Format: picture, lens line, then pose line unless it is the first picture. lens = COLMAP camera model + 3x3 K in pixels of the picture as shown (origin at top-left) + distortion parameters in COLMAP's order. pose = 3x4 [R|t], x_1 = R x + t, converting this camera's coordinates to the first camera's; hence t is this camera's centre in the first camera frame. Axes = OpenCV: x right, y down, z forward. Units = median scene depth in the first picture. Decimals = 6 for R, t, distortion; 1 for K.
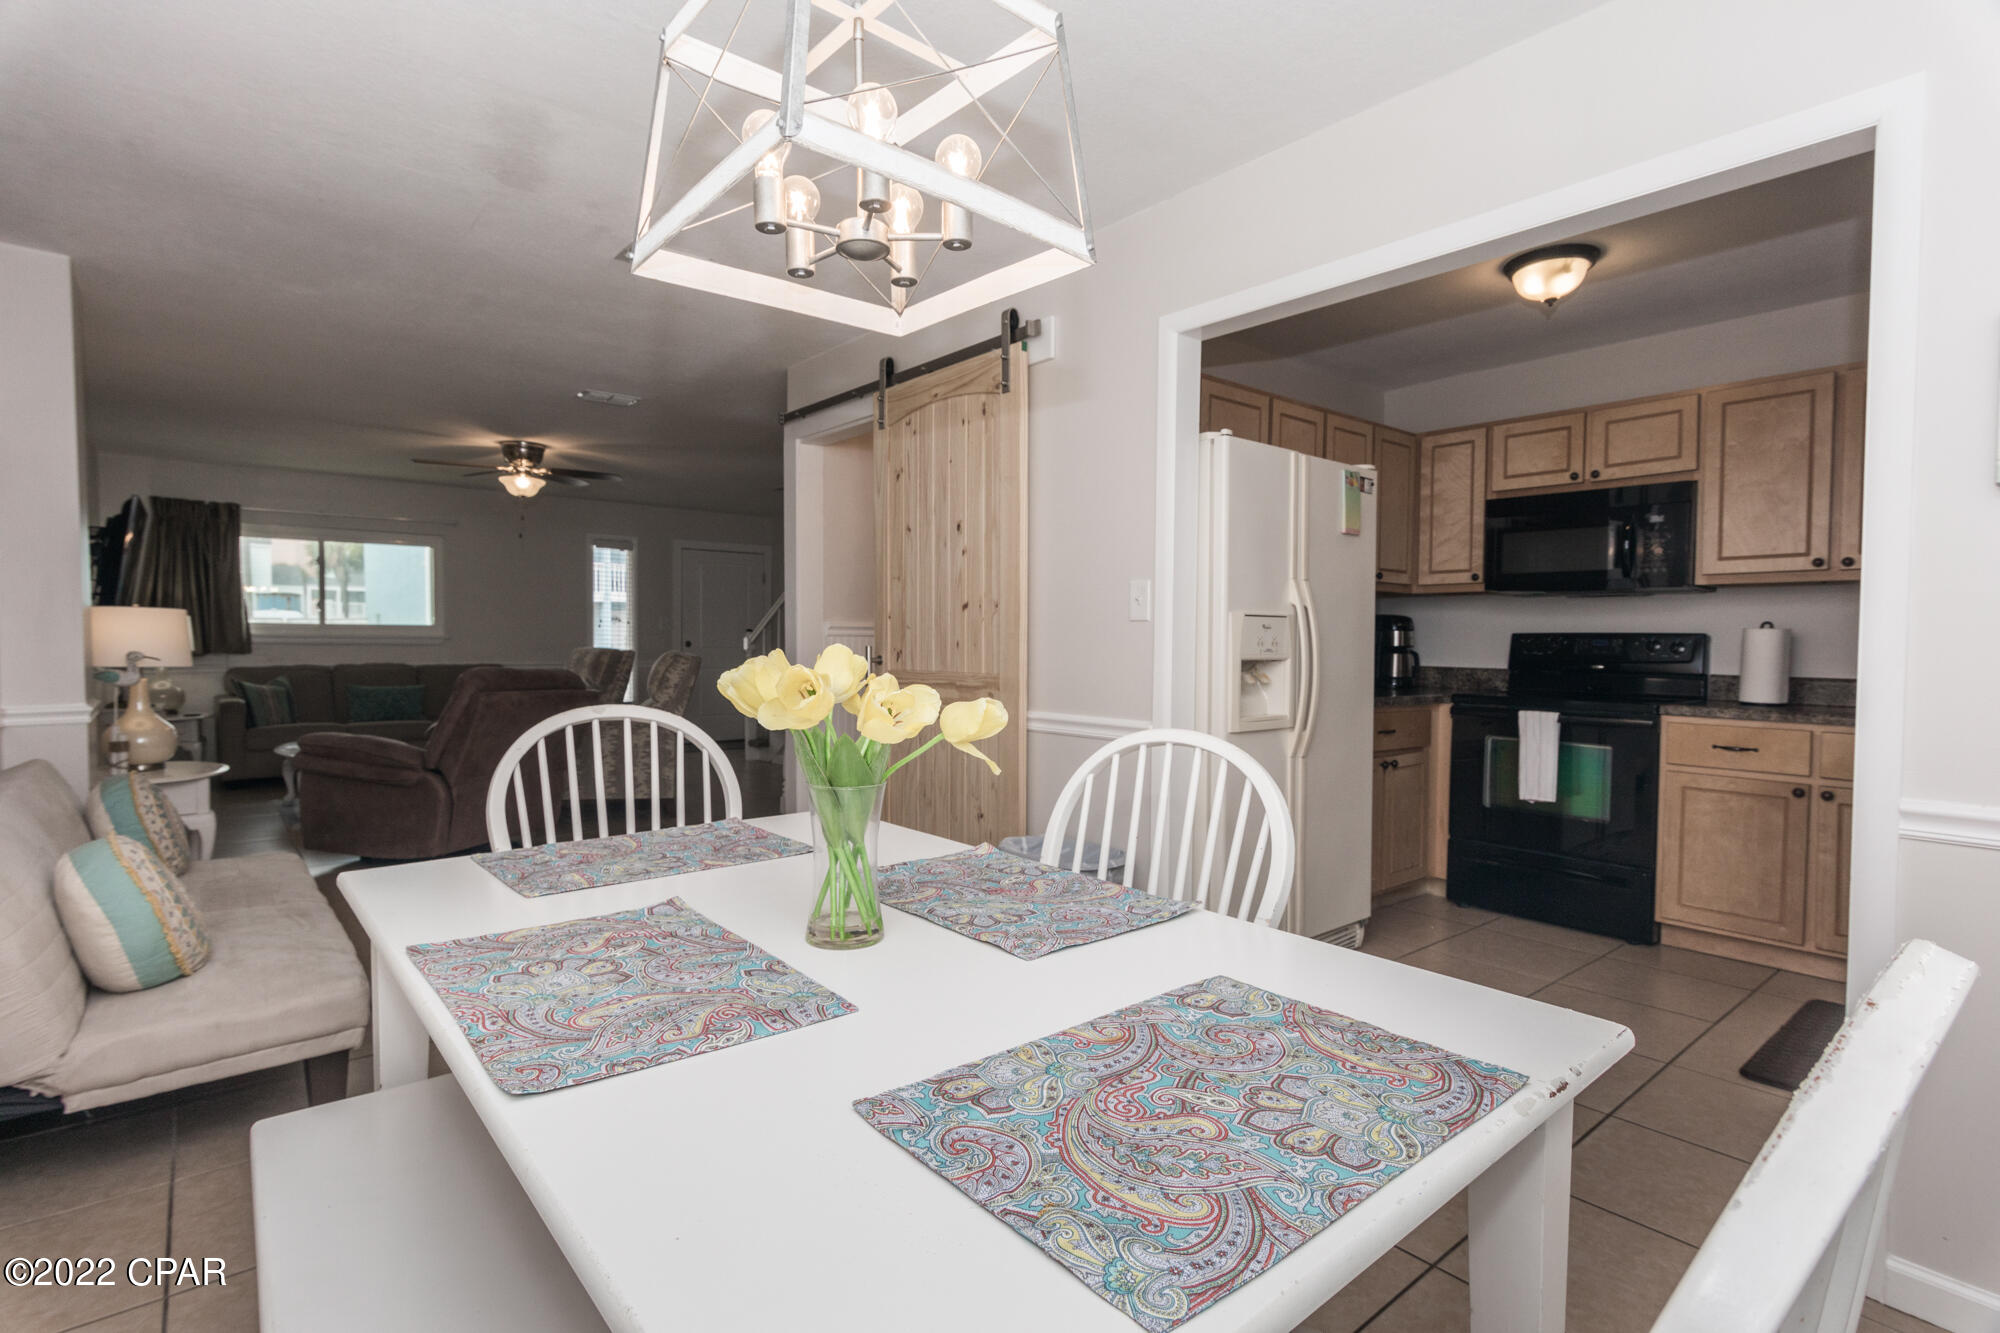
lens RADIAL K [[957.2, 0, 991.7], [0, 957.2, 670.7], [0, 0, 1]] dist [0.004536, -0.001510]
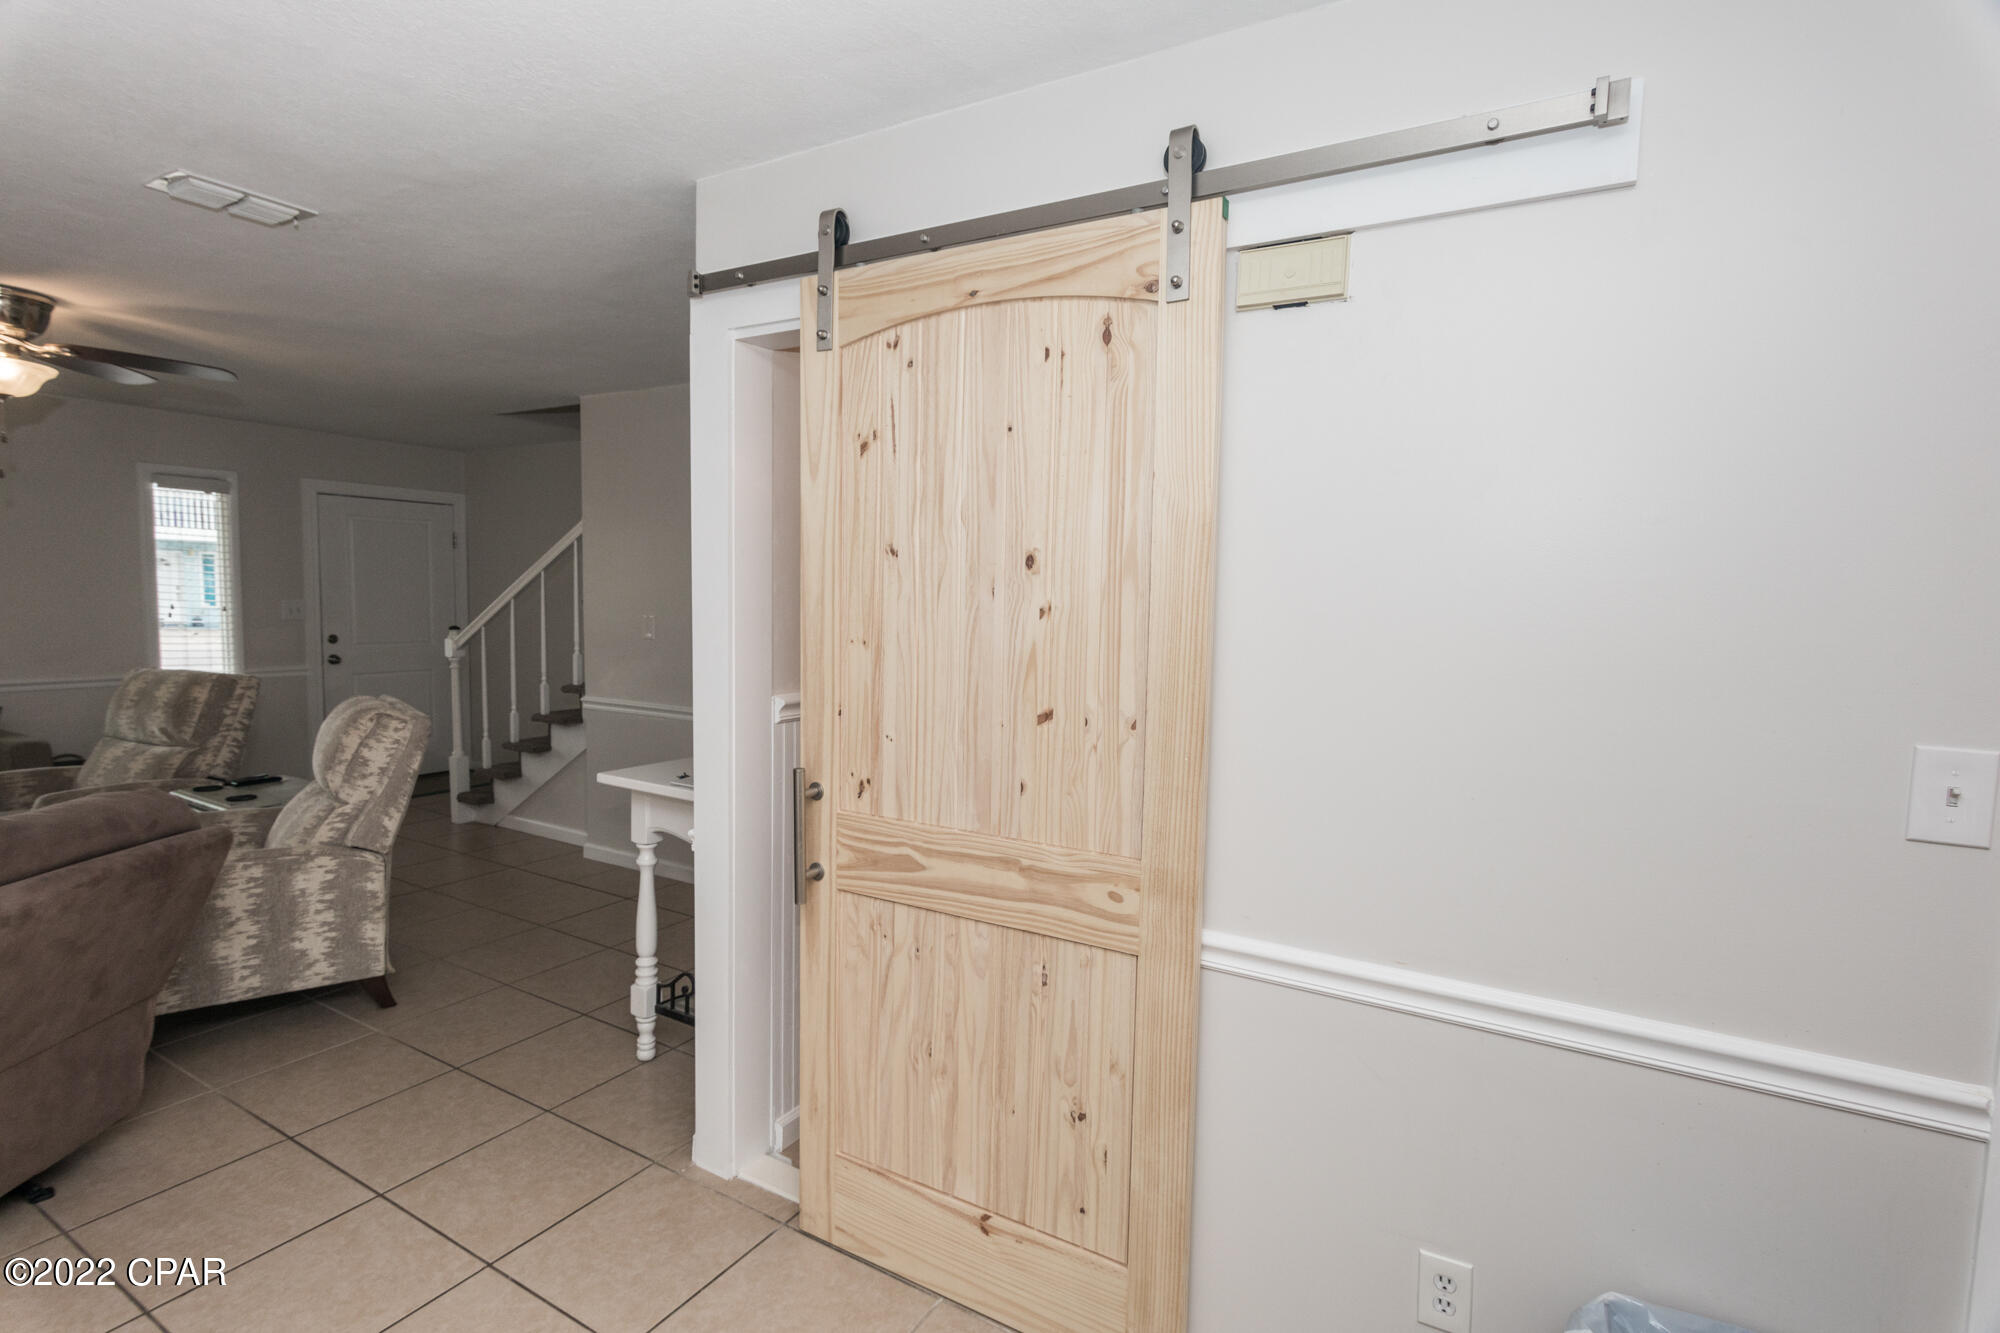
lens RADIAL K [[966.3, 0, 997.0], [0, 966.3, 668.8], [0, 0, 1]] dist [0.003073, -0.000429]
pose [[0.941794, -0.013955, 0.335901, -0.286211], [-0.003702, 0.998647, 0.051867, -0.112896], [-0.336170, -0.050091, 0.940468, 0.568458]]
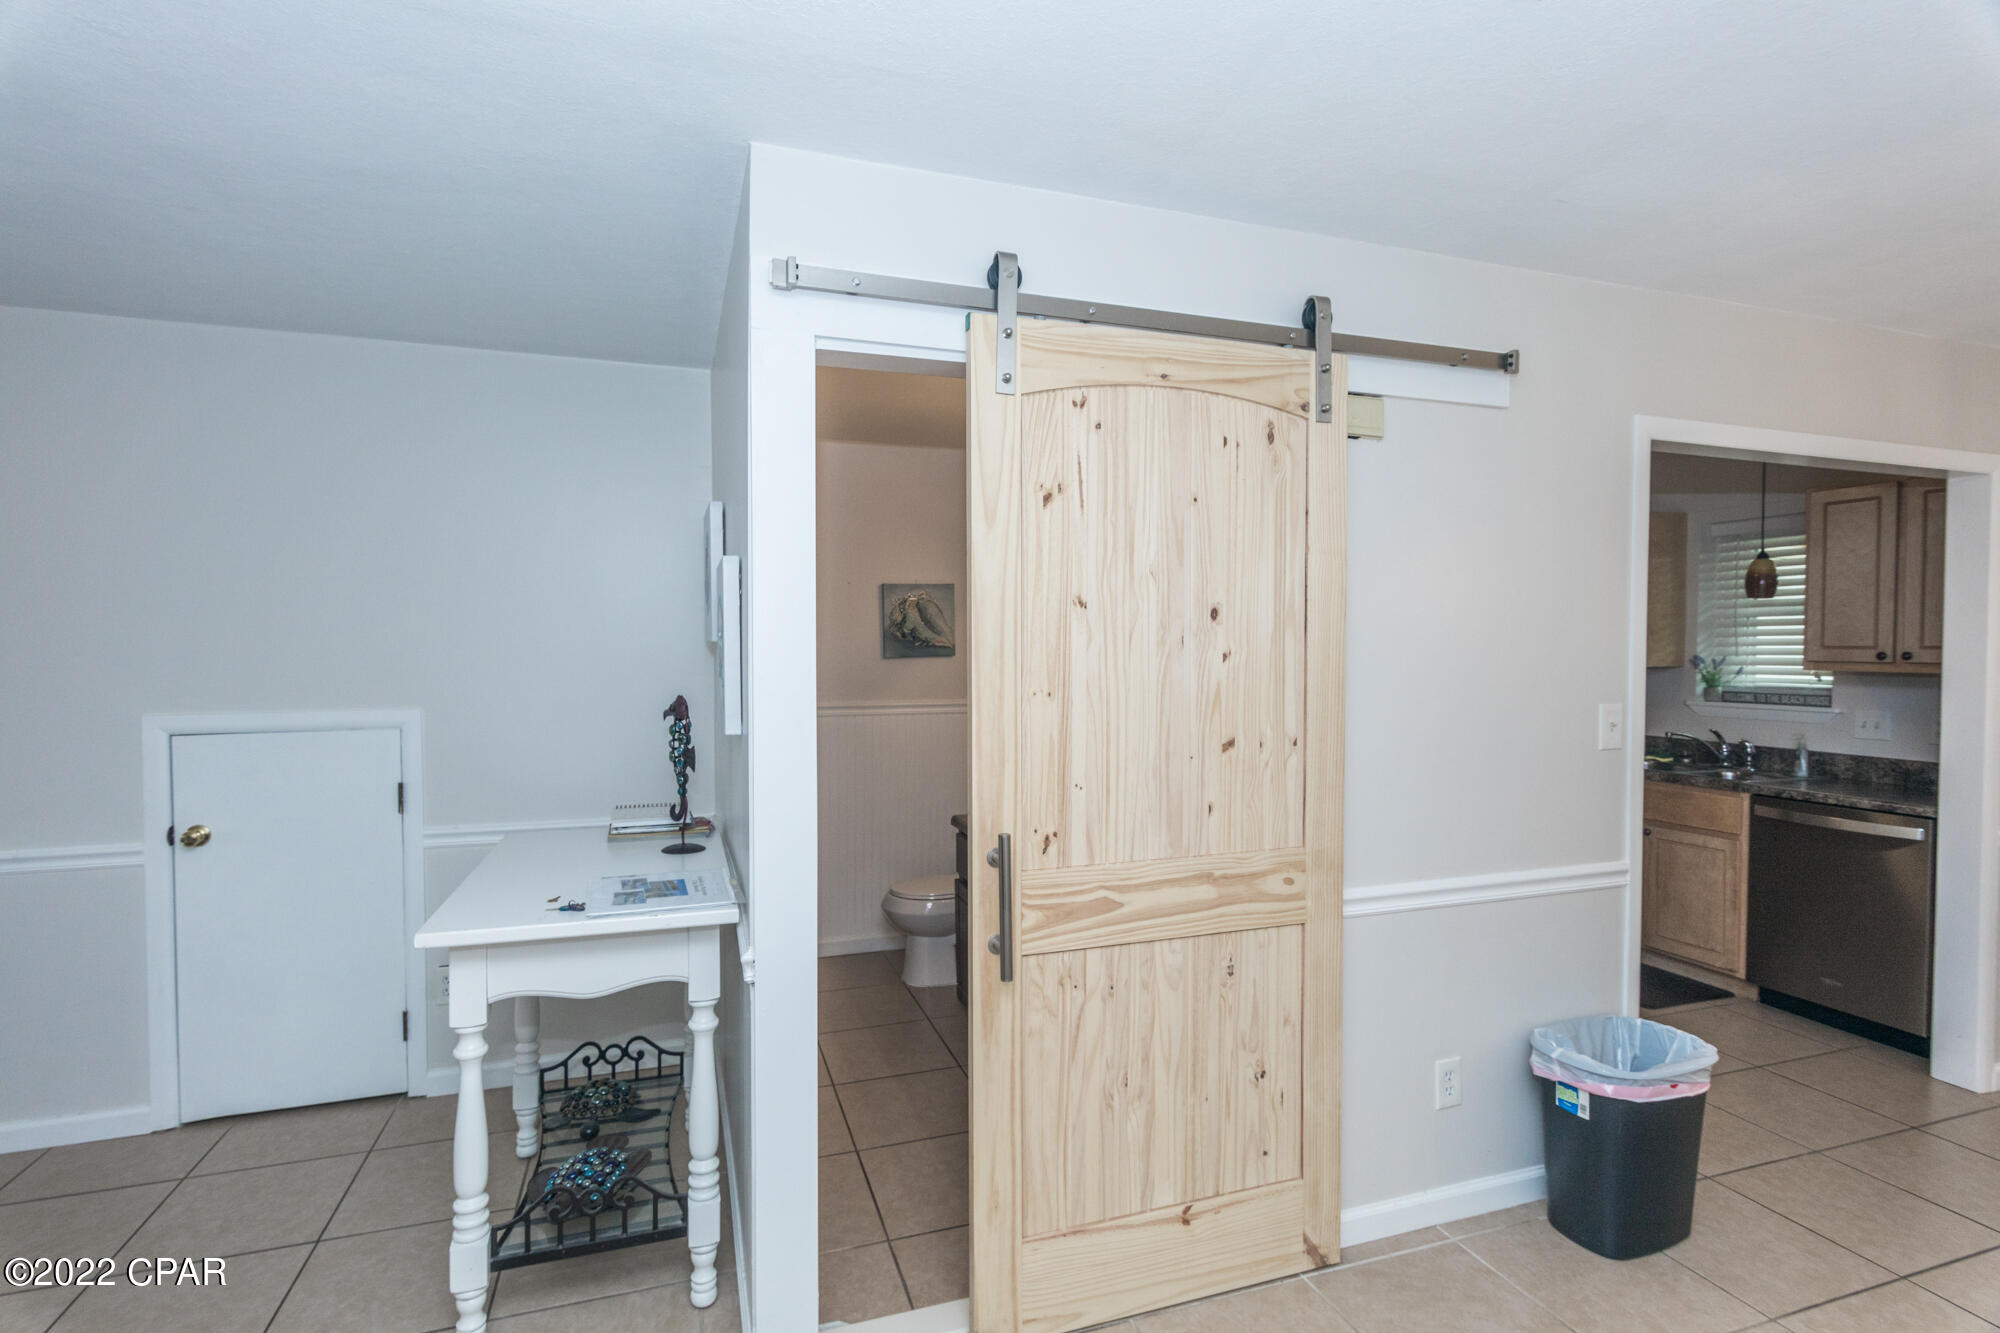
lens RADIAL K [[957.2, 0, 991.7], [0, 957.2, 670.7], [0, 0, 1]] dist [0.004536, -0.001510]
pose [[0.354252, -0.032877, 0.934572, -0.663976], [0.034496, 0.999161, 0.022073, -0.124563], [-0.934513, 0.024420, 0.355089, 0.928652]]
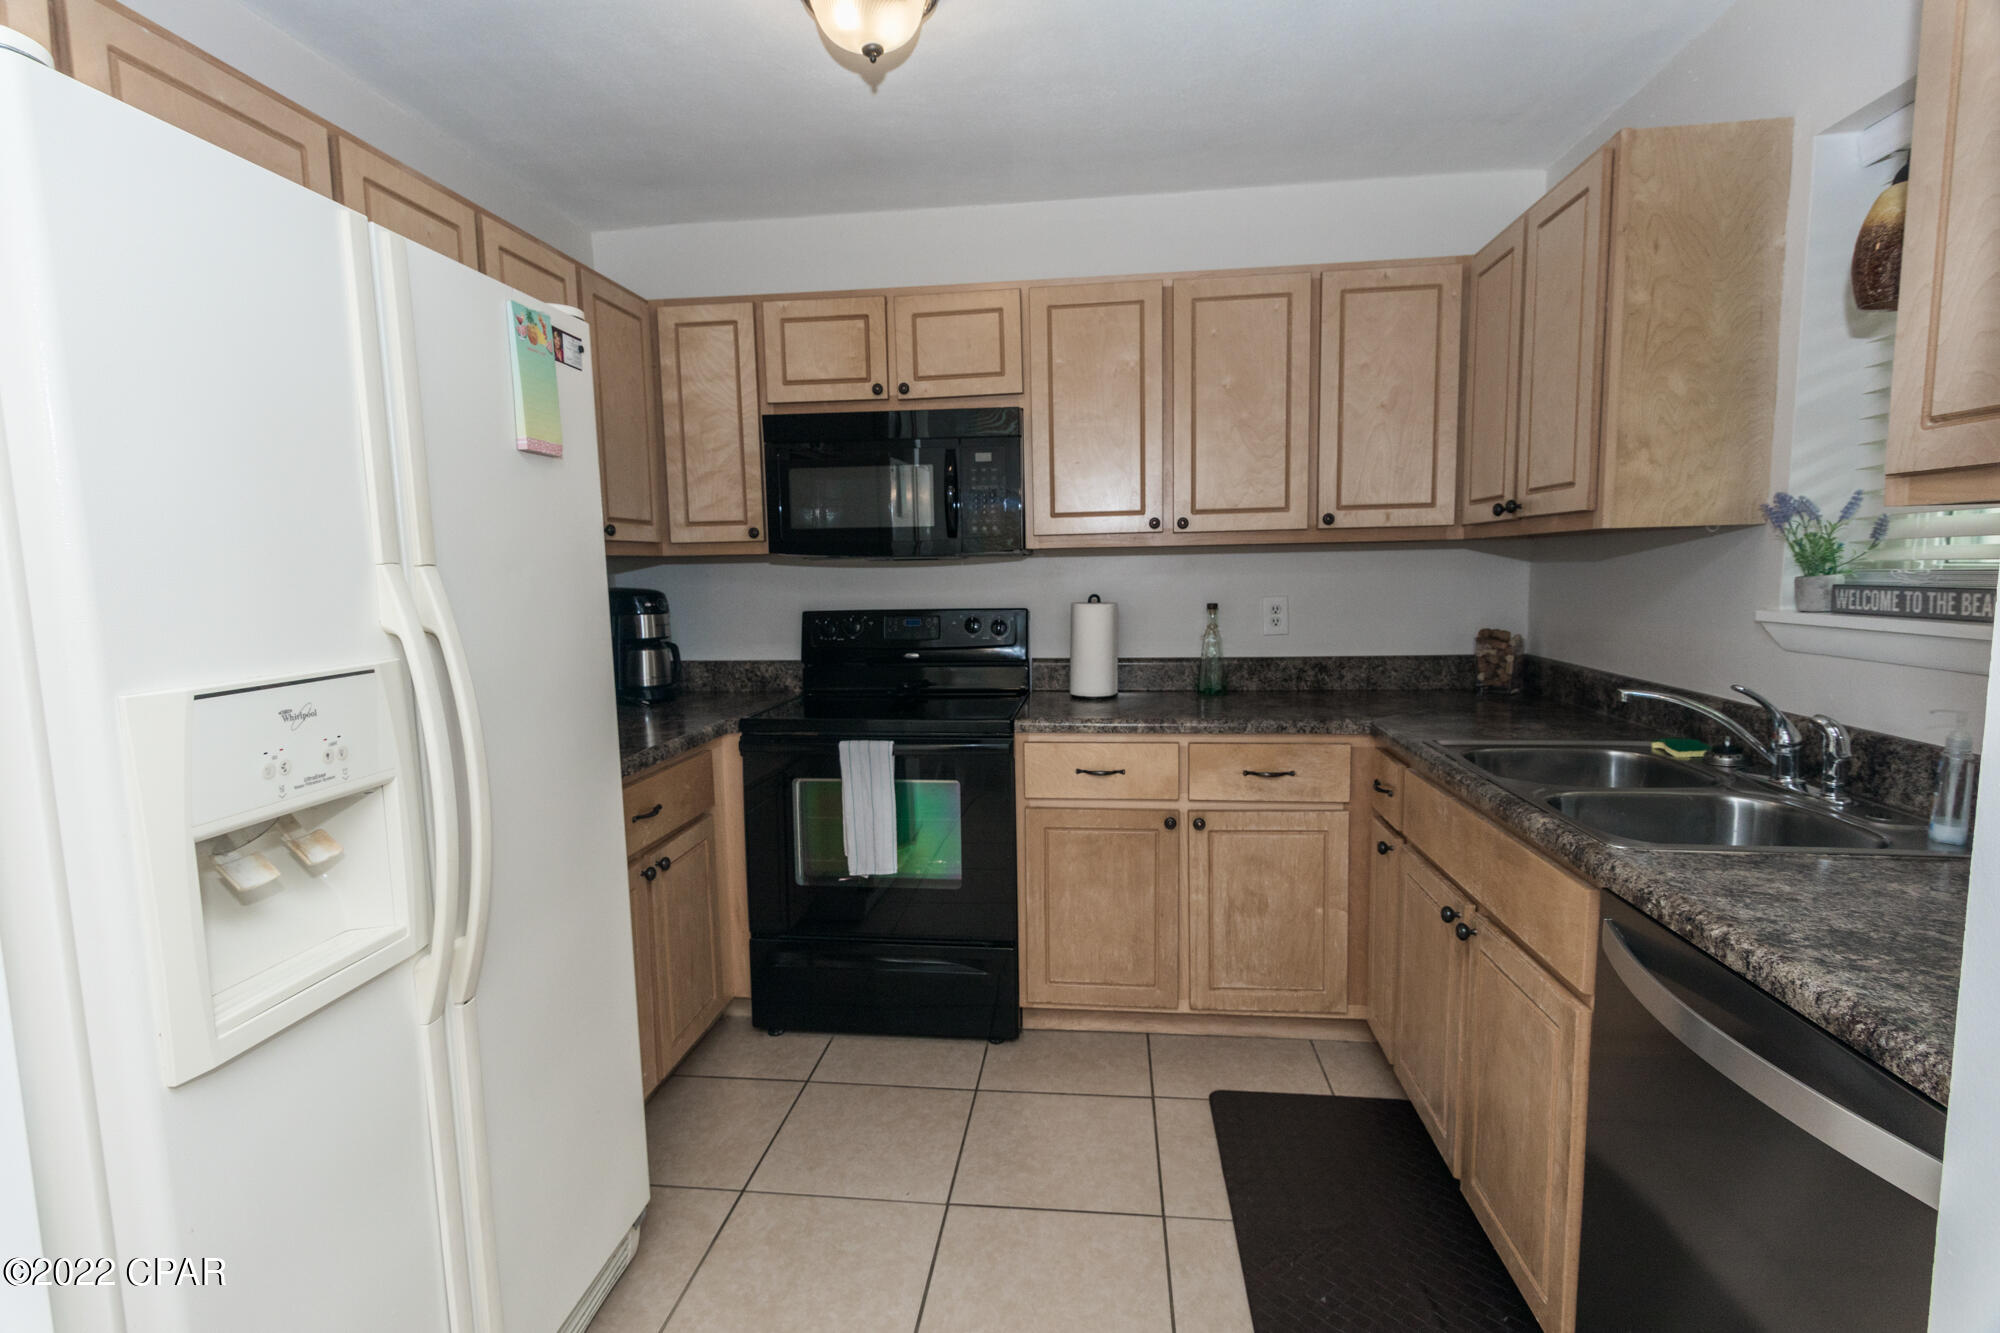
lens RADIAL K [[957.2, 0, 991.7], [0, 957.2, 670.7], [0, 0, 1]] dist [0.004536, -0.001510]
pose [[0.723653, -0.097849, 0.683193, 0.179783], [0.048388, 0.994656, 0.091203, -0.061339], [-0.688466, -0.032941, 0.724520, 0.448693]]
